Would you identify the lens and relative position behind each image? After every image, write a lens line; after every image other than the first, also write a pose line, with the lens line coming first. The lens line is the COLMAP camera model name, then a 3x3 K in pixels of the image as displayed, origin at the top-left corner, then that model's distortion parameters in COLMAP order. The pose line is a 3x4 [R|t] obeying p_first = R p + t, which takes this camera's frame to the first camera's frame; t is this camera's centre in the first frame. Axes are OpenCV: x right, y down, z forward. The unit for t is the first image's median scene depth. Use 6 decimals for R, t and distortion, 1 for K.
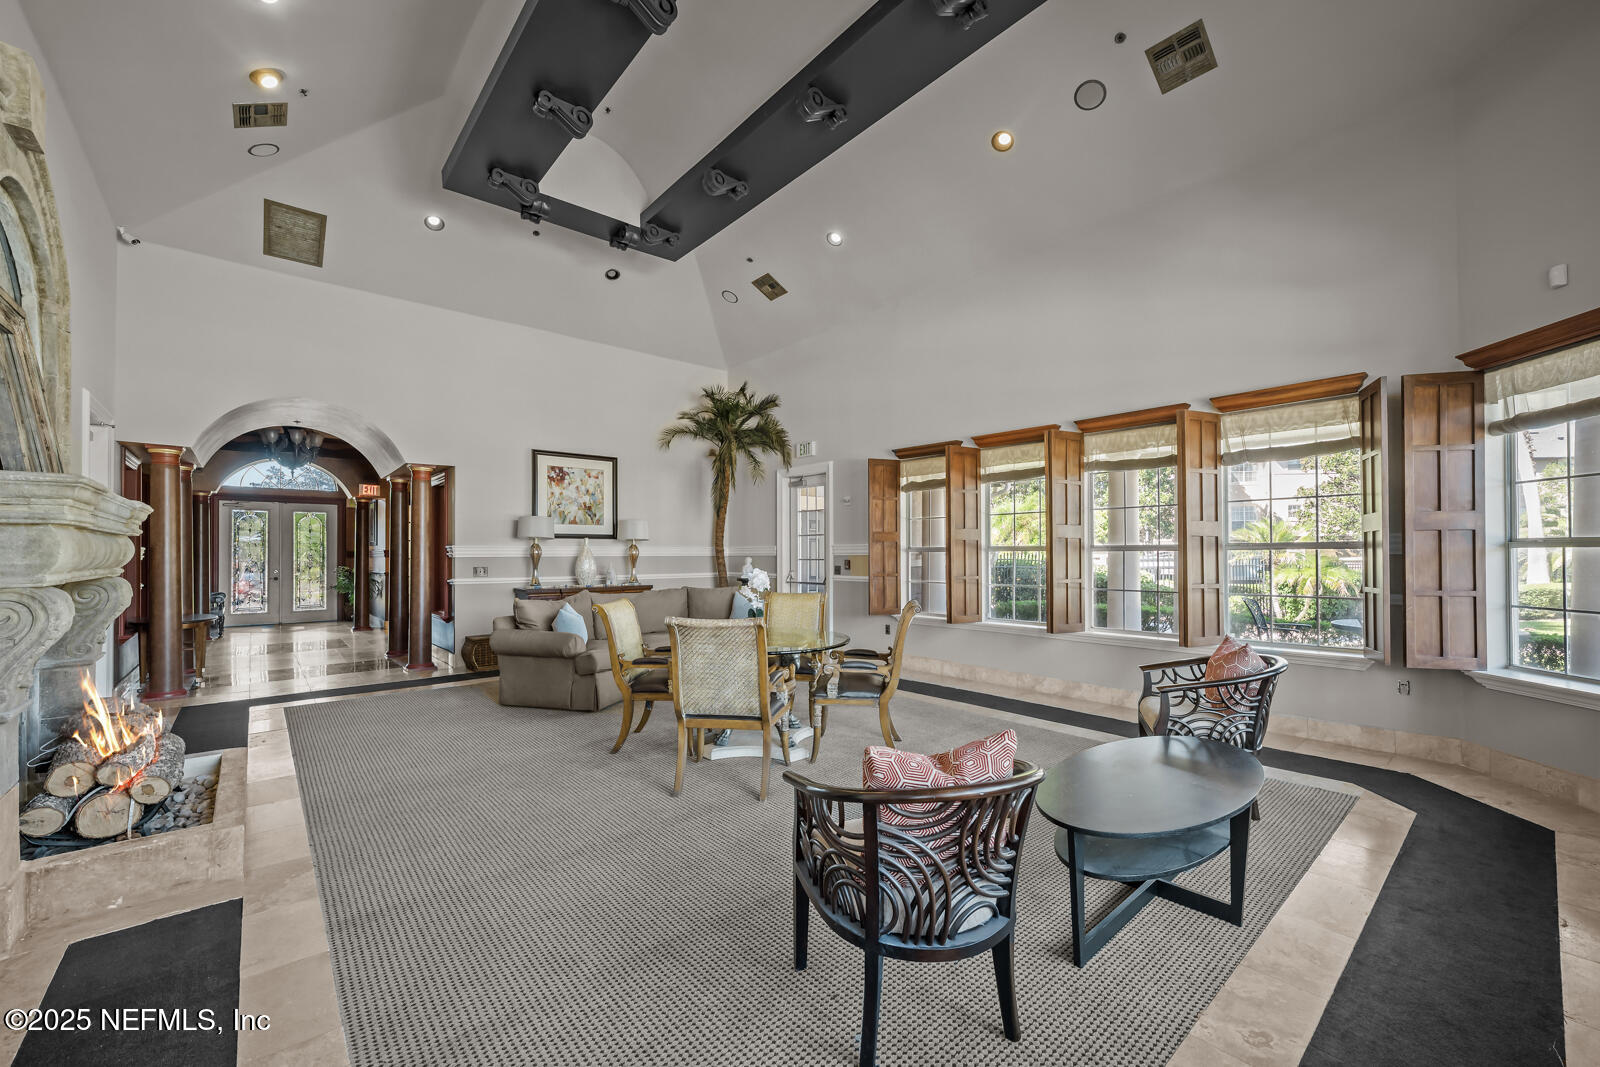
lens RADIAL K [[633.7, 0, 801.6], [0, 633.7, 550.4], [0, 0, 1]] dist [0.000952, -0.000106]
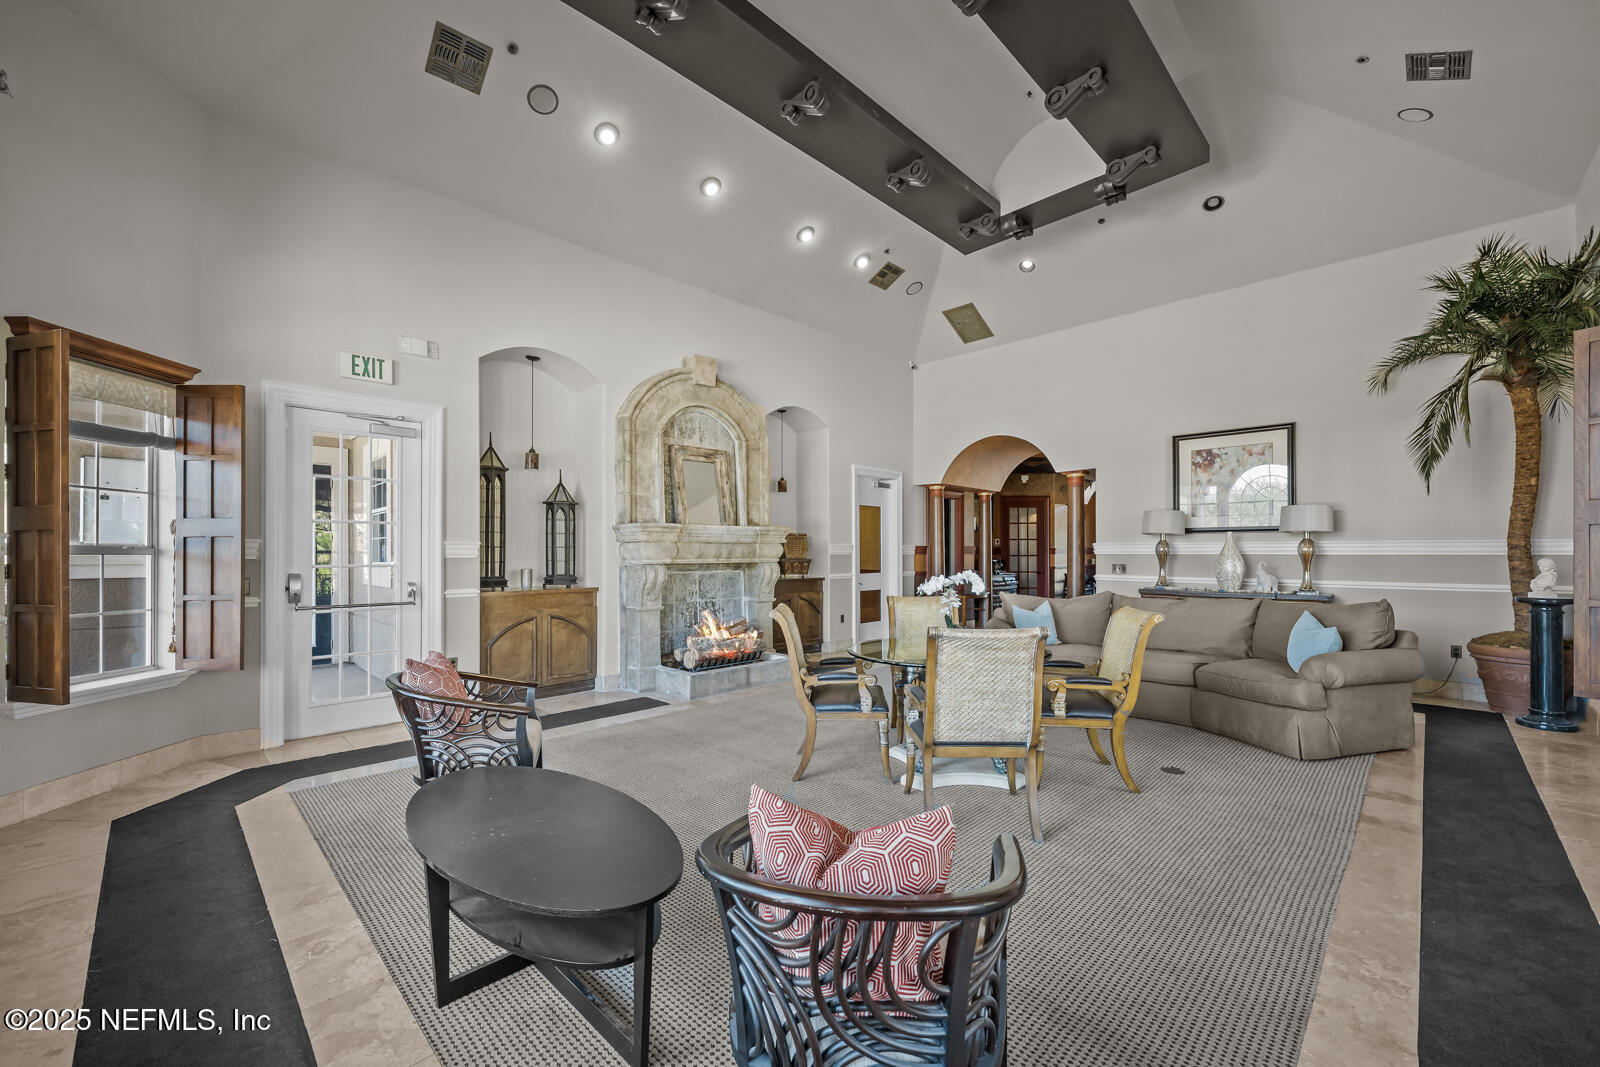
lens RADIAL K [[633.7, 0, 801.6], [0, 633.7, 550.4], [0, 0, 1]] dist [0.000952, -0.000106]
pose [[0.078986, 0.003284, -0.996870, 0.452083], [0.001656, 0.999993, 0.003425, 0.000653], [0.996874, -0.001922, 0.078980, 0.406323]]
